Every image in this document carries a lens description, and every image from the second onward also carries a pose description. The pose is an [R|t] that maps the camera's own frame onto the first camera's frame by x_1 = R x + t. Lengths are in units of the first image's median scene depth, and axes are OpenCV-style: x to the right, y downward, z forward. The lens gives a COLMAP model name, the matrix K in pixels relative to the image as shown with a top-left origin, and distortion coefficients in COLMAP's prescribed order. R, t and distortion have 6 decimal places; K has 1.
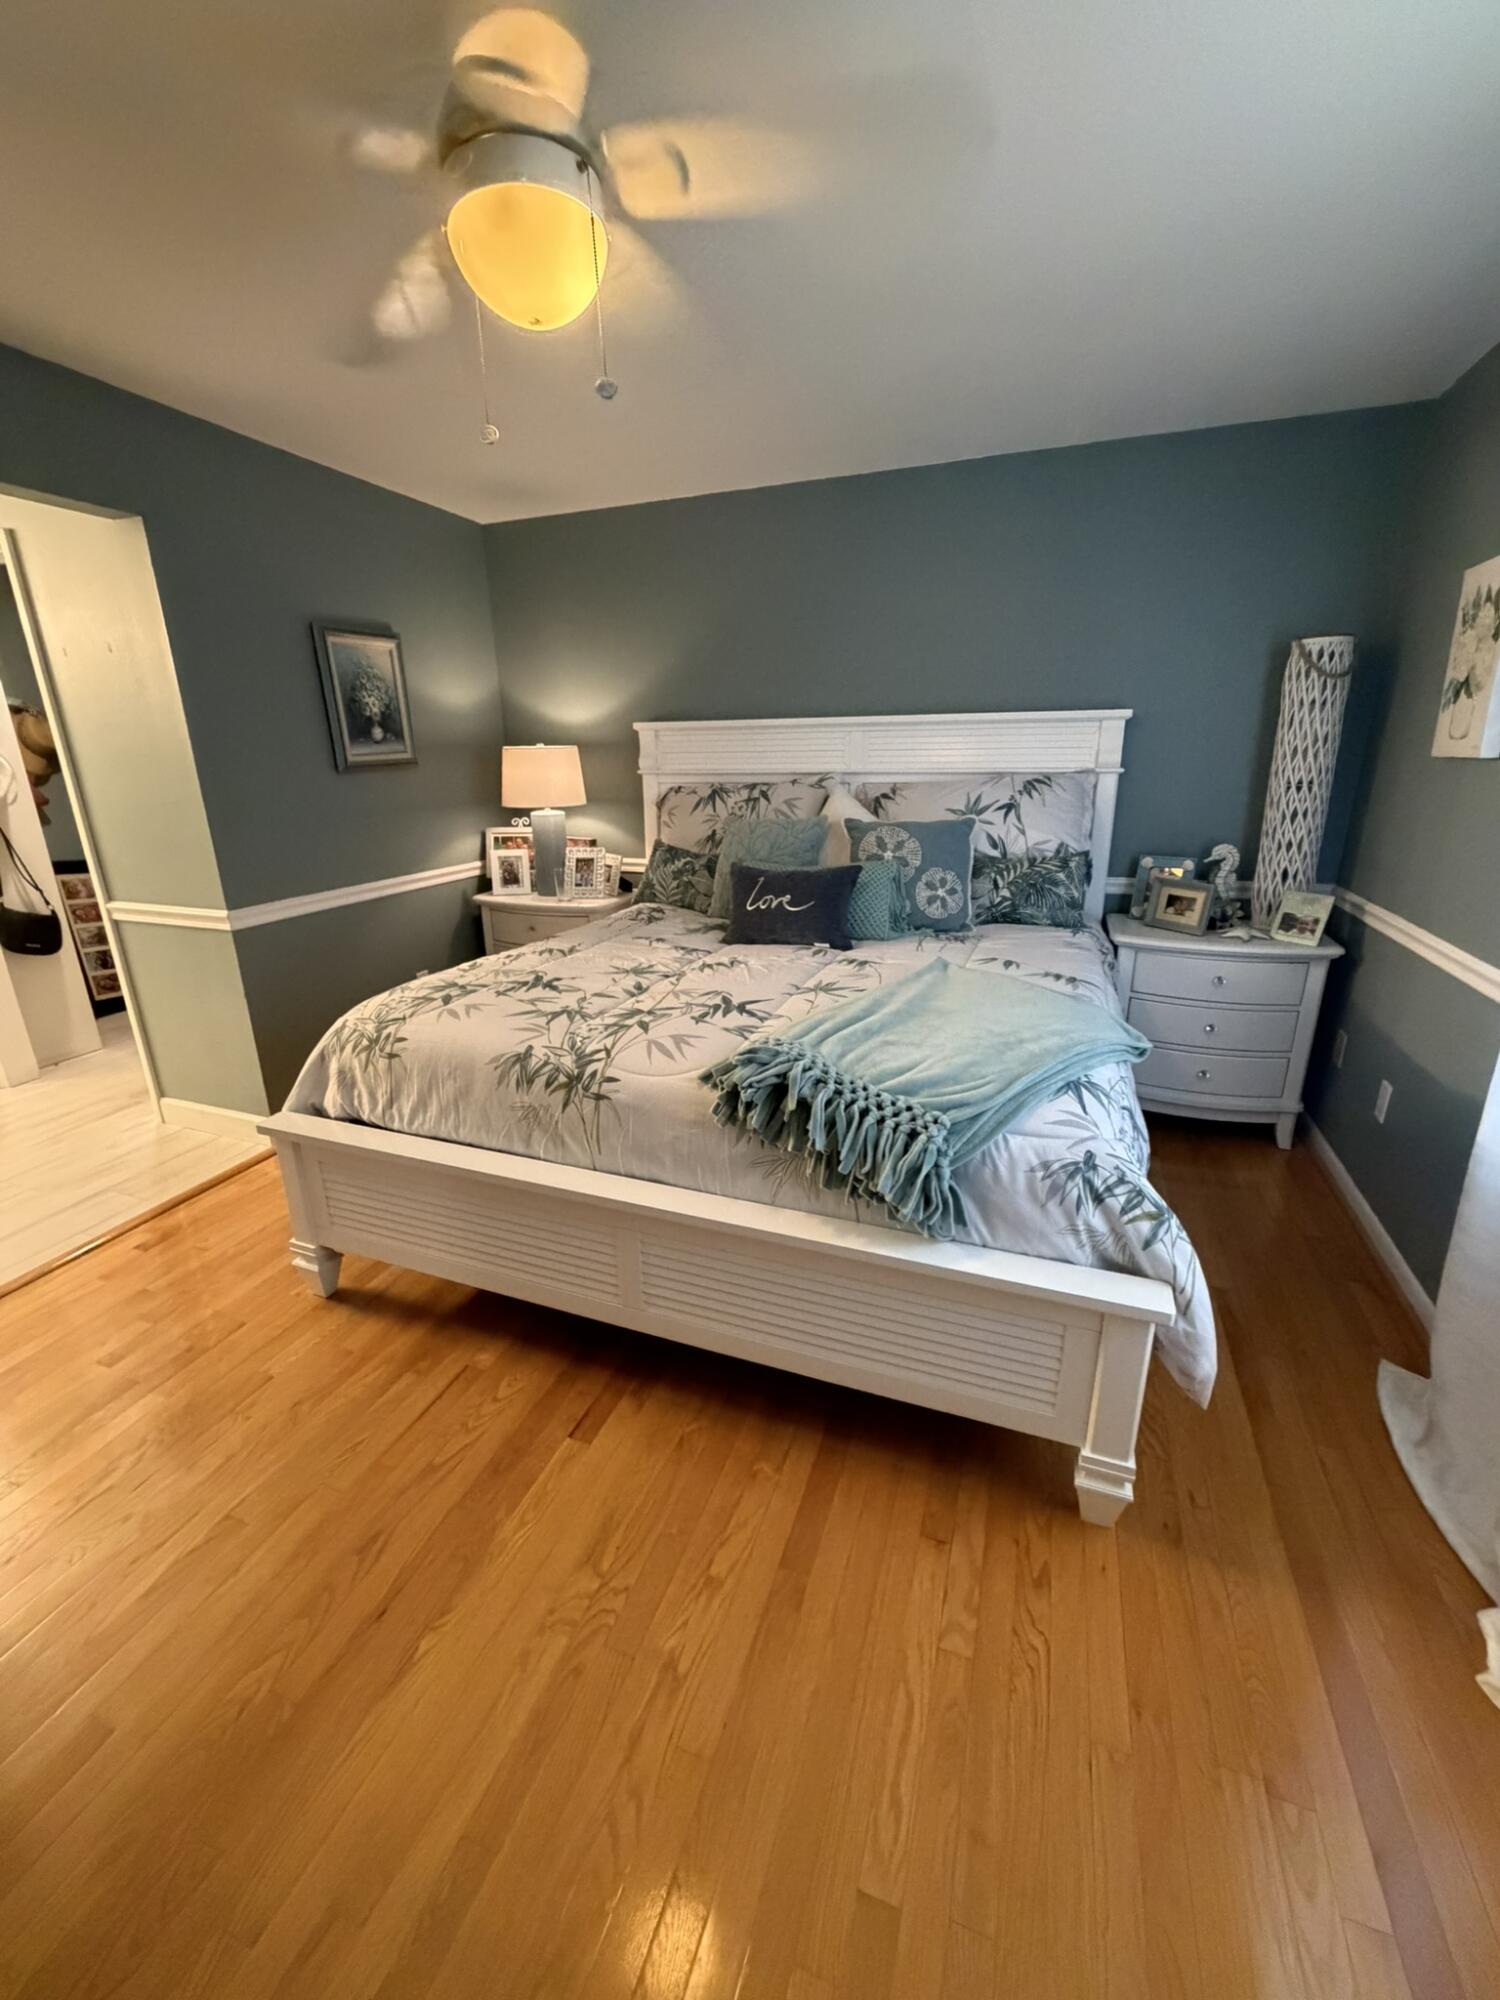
lens RADIAL K [[798.6, 0, 752.1], [0, 798.6, 997.7], [0, 0, 1]] dist [-0.001577, -0.000132]
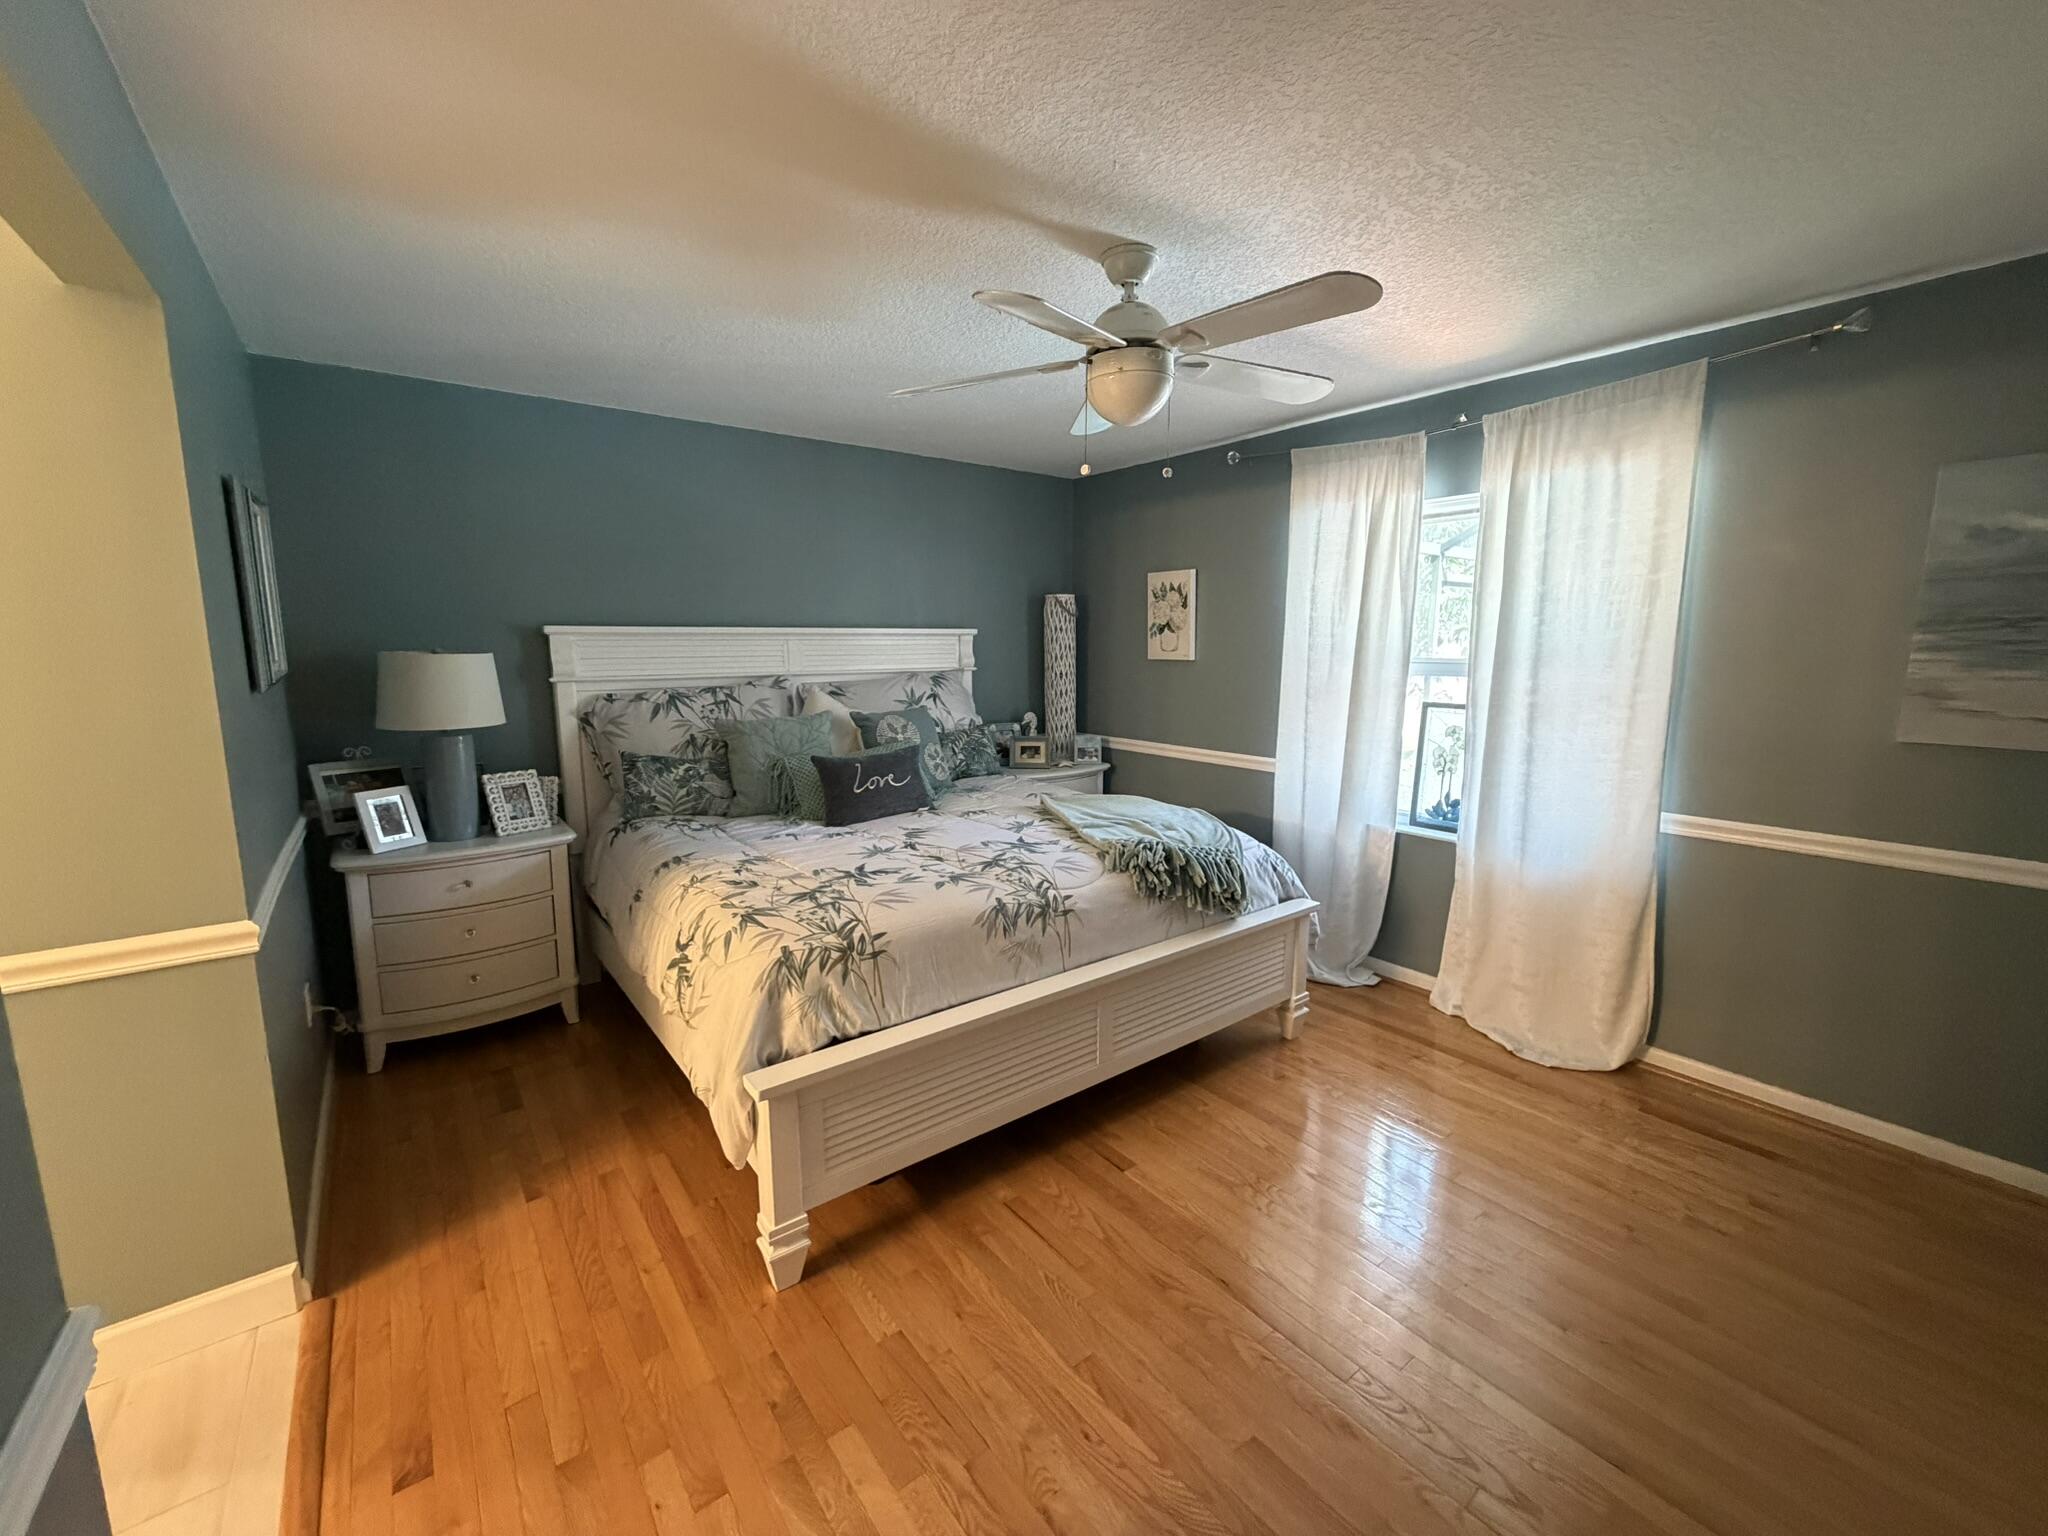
lens RADIAL K [[817.8, 0, 1018.6], [0, 817.8, 766.9], [0, 0, 1]] dist [-0.001577, -0.000132]
pose [[0.529579, -0.118217, 0.839983, -0.908241], [0.246457, 0.968967, -0.019012, -0.070530], [-0.811668, 0.217088, 0.542280, 0.181602]]
